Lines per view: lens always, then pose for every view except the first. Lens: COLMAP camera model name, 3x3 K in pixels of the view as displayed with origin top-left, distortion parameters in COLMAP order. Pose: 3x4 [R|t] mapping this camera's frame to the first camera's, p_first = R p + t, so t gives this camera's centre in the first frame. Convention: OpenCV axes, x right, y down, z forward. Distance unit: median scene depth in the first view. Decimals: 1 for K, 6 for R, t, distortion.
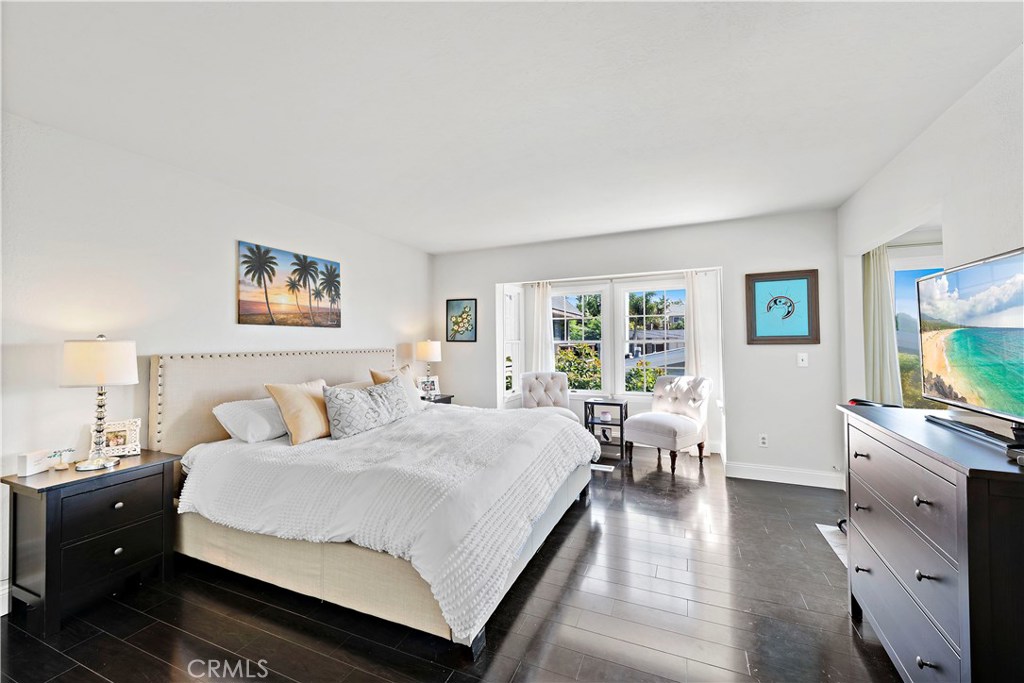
lens RADIAL K [[414.6, 0, 510.1], [0, 414.6, 334.1], [0, 0, 1]] dist [0.009295, -0.001137]
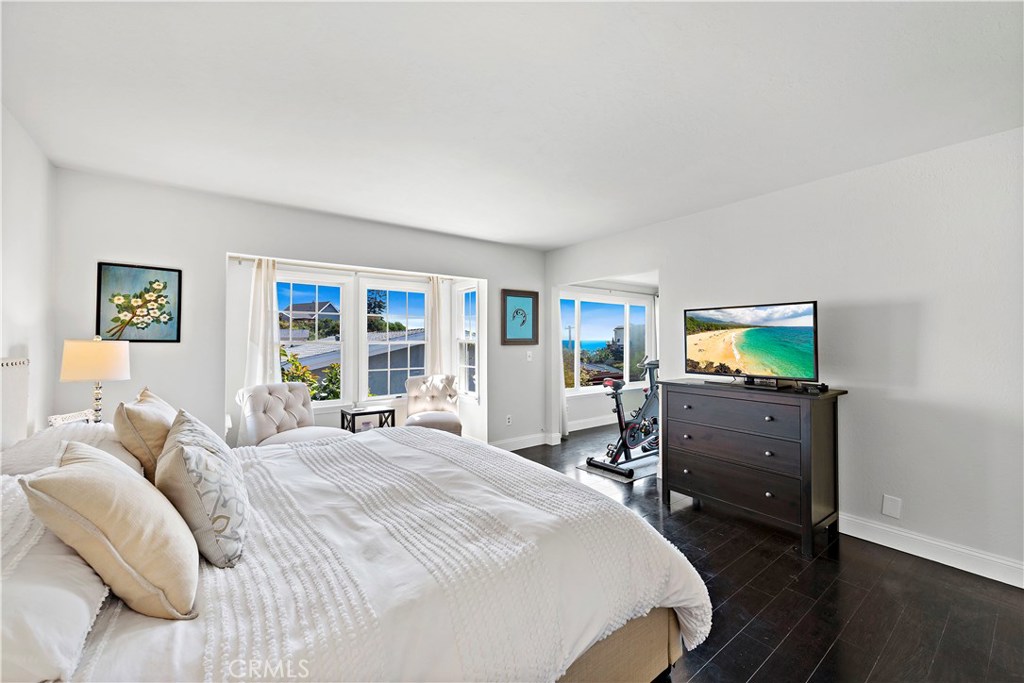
lens RADIAL K [[414.6, 0, 507.0], [0, 414.6, 342.6], [0, 0, 1]] dist [0.009295, -0.001137]
pose [[0.467905, 0.002305, 0.883776, -0.389275], [-0.018971, 0.999792, 0.007436, 0.005700], [-0.883575, -0.020245, 0.467851, 0.305270]]
